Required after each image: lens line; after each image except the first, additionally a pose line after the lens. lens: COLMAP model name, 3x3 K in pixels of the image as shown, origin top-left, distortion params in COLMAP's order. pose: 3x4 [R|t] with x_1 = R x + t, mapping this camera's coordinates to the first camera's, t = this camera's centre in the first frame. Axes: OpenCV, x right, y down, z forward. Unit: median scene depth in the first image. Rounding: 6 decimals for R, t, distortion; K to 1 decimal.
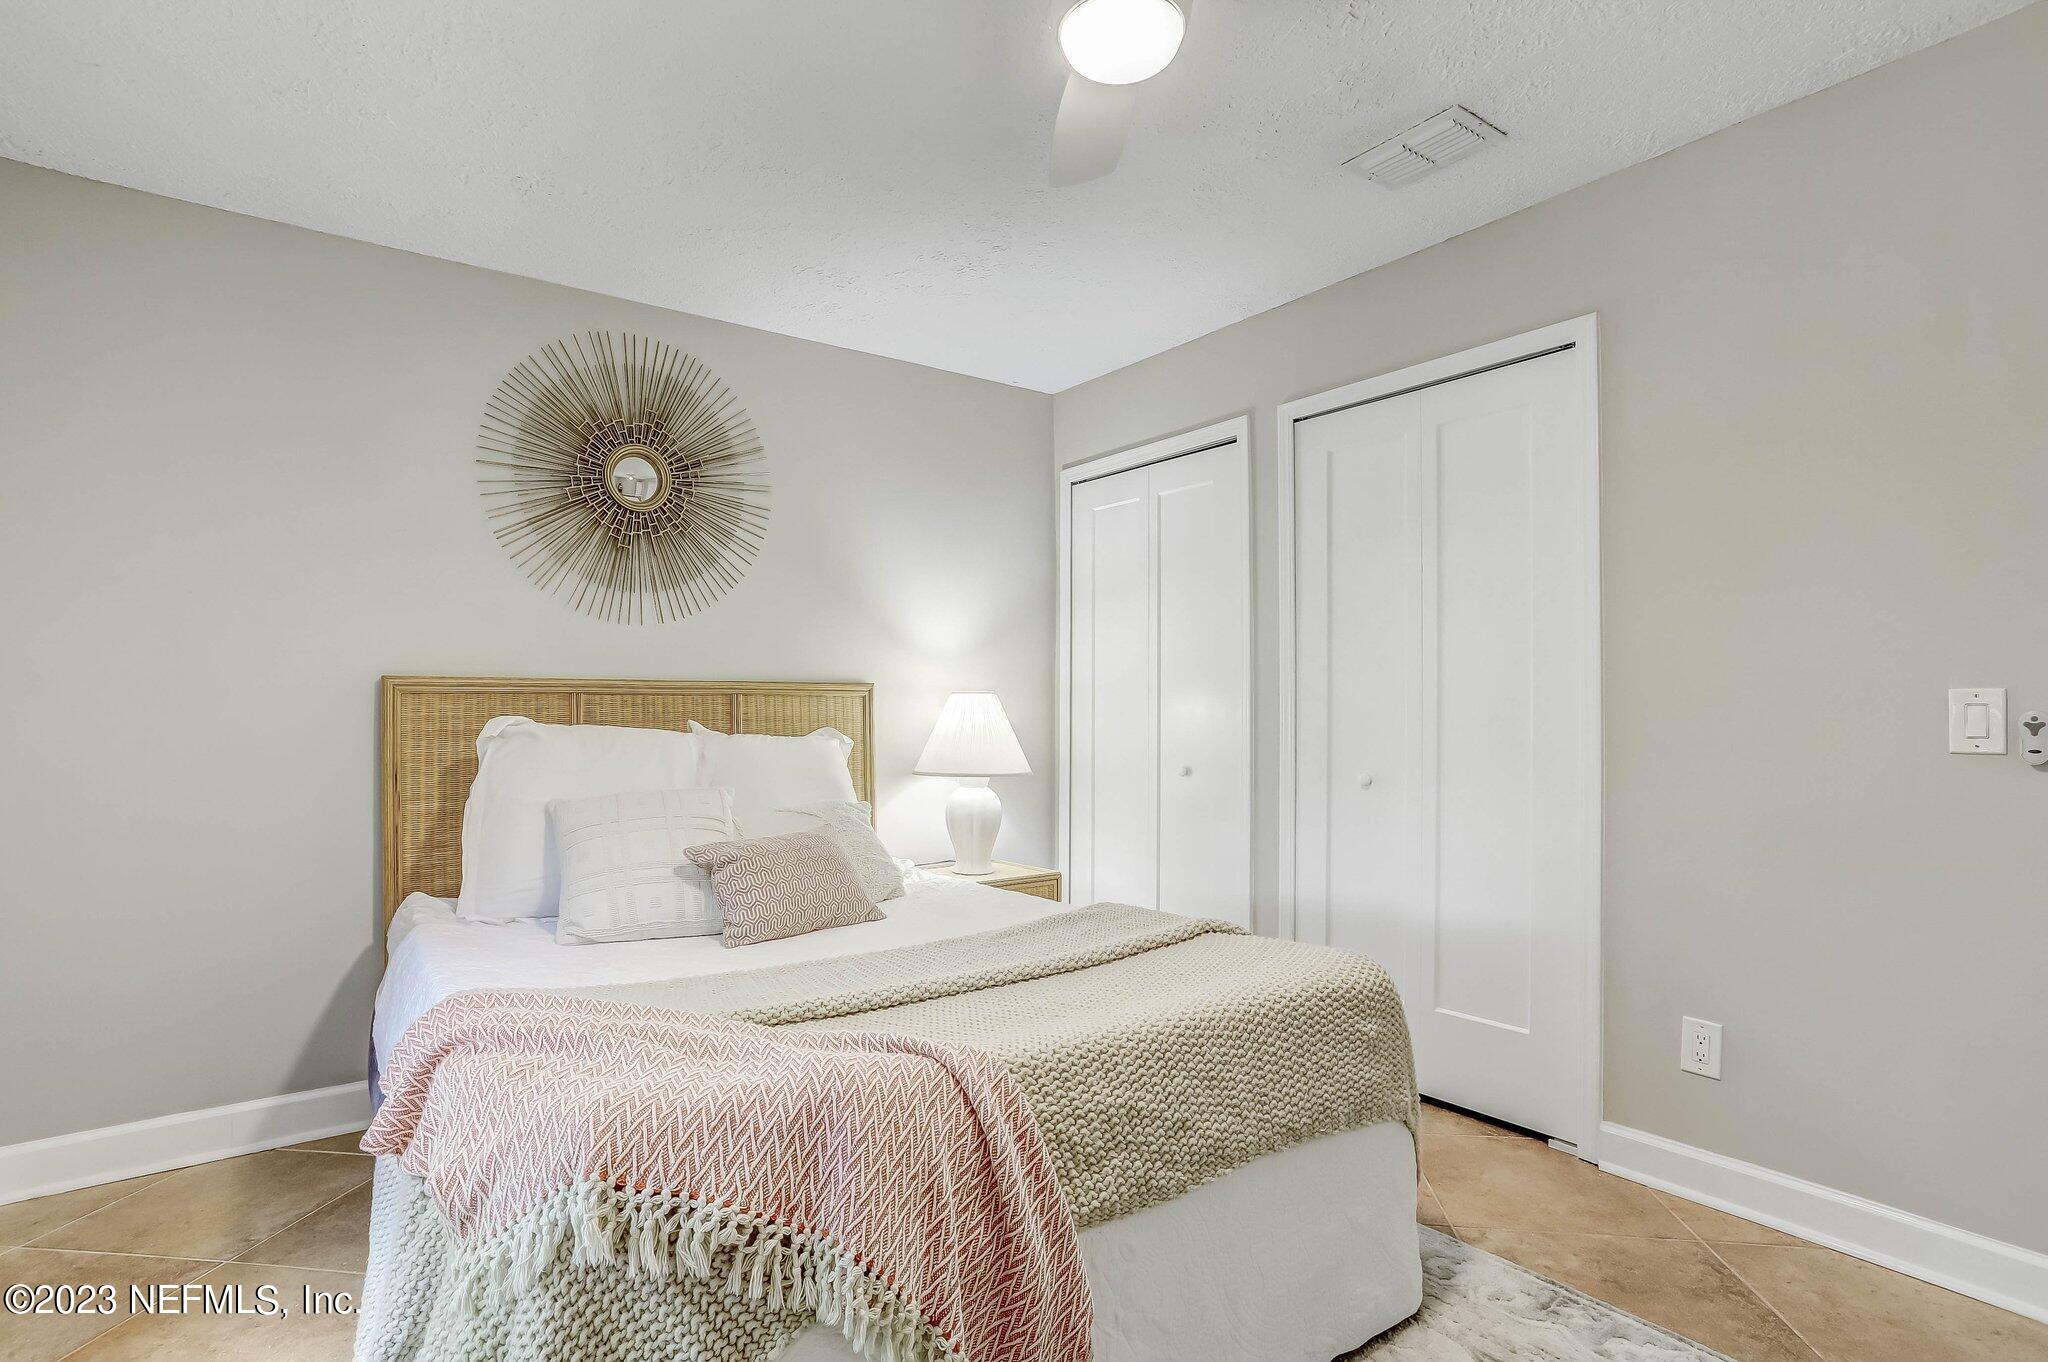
lens RADIAL K [[1030.9, 0, 1002.0], [0, 1030.9, 709.5], [0, 0, 1]] dist [-0.064049, 0.033798]
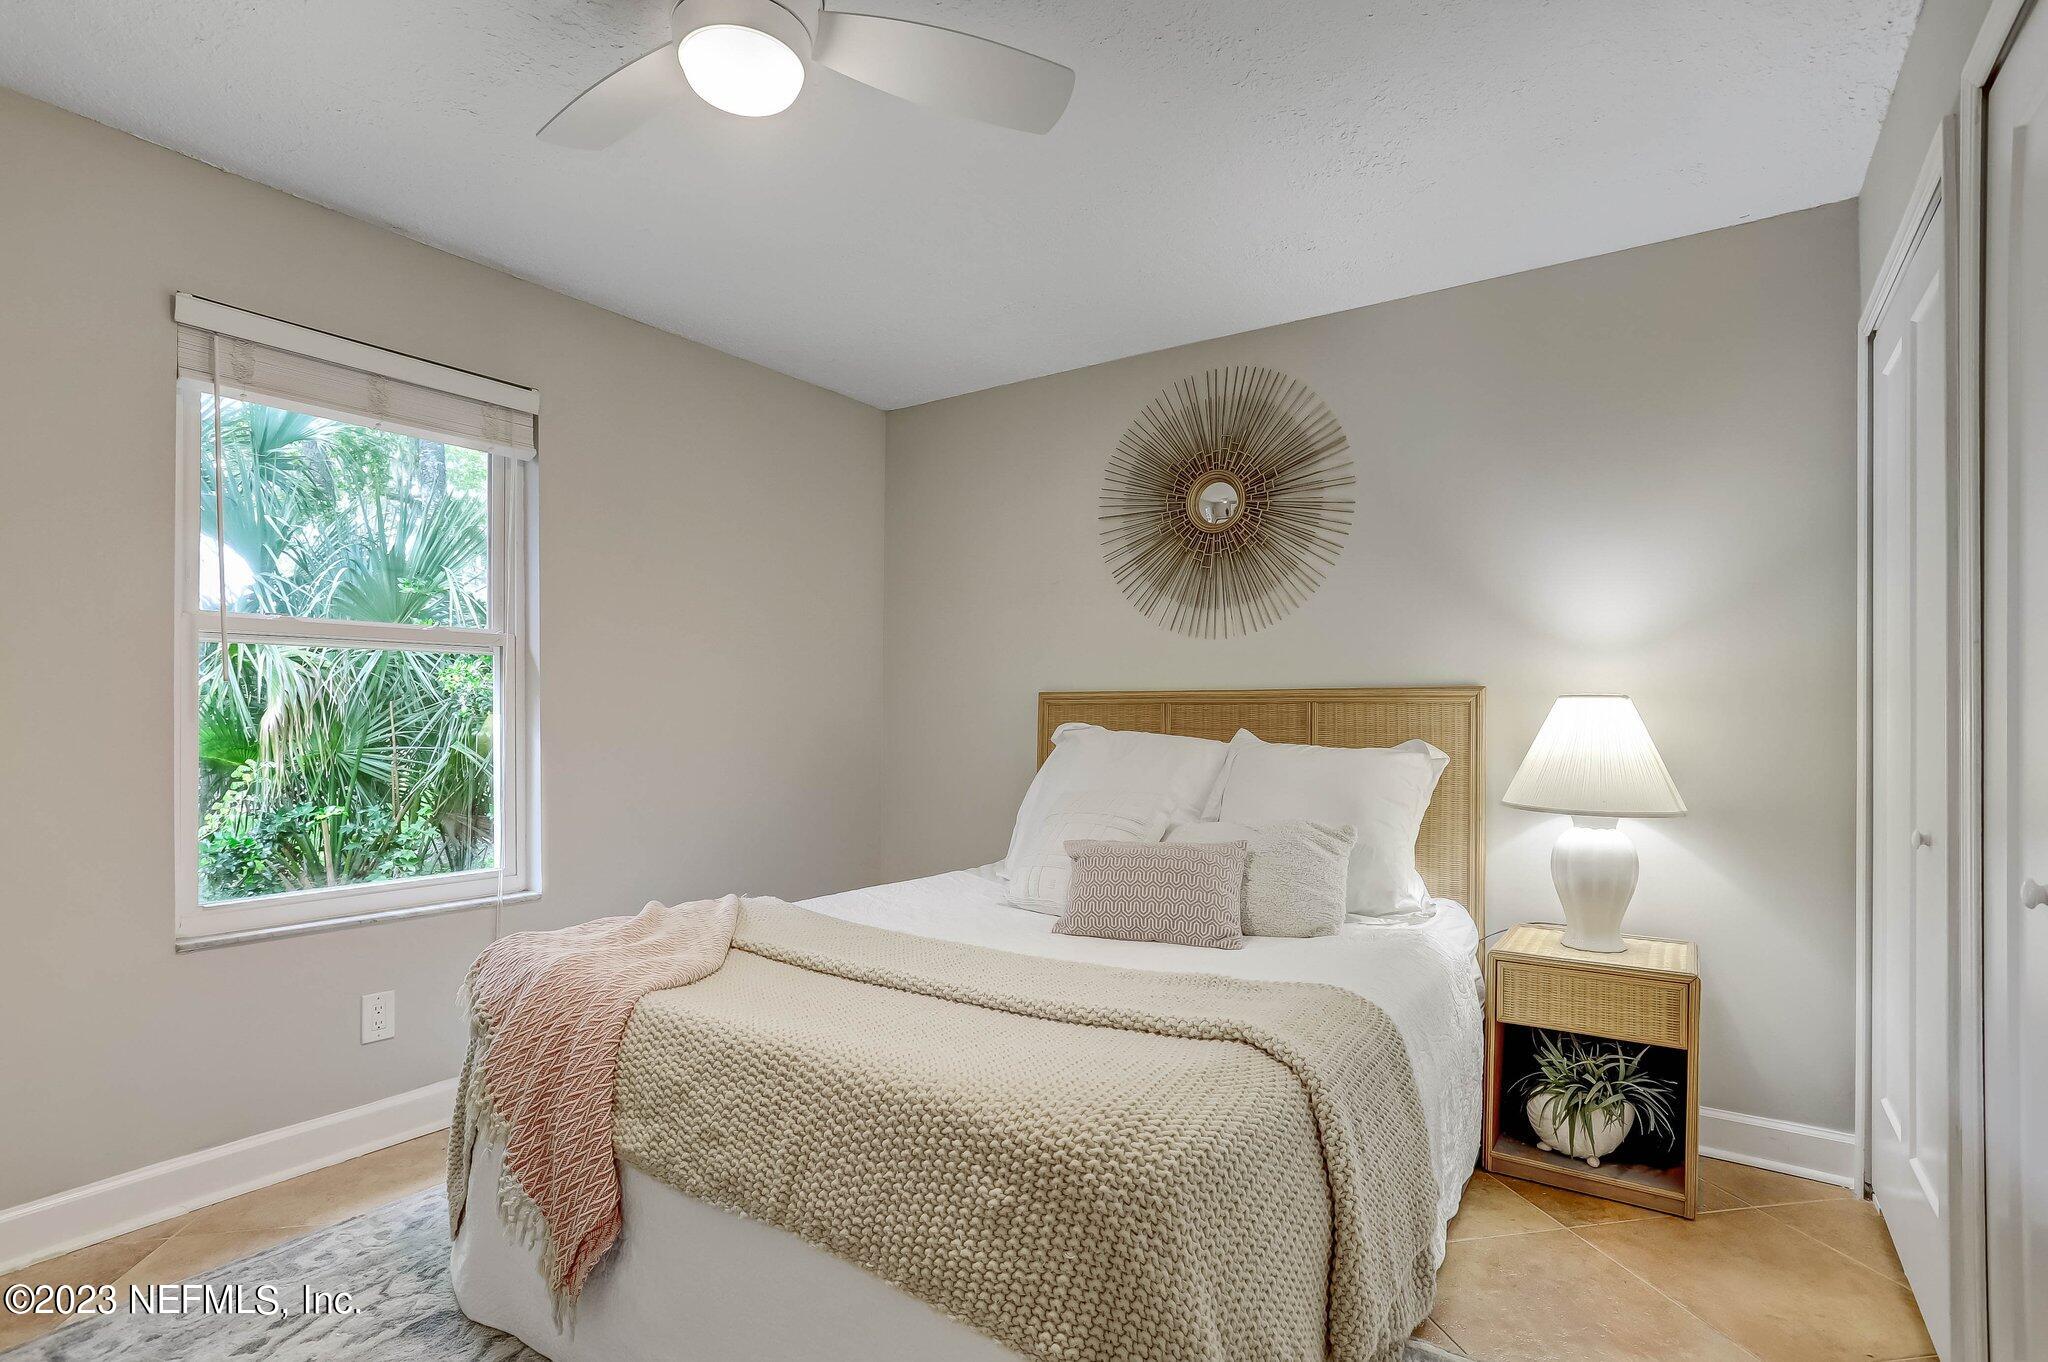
lens RADIAL K [[1026.3, 0, 1028.5], [0, 1026.3, 701.1], [0, 0, 1]] dist [0.002432, 0.001517]
pose [[0.322693, -0.004439, -0.946493, 0.584193], [-0.005199, 0.999966, -0.006463, -0.008848], [0.946489, 0.007006, 0.322659, 0.452008]]
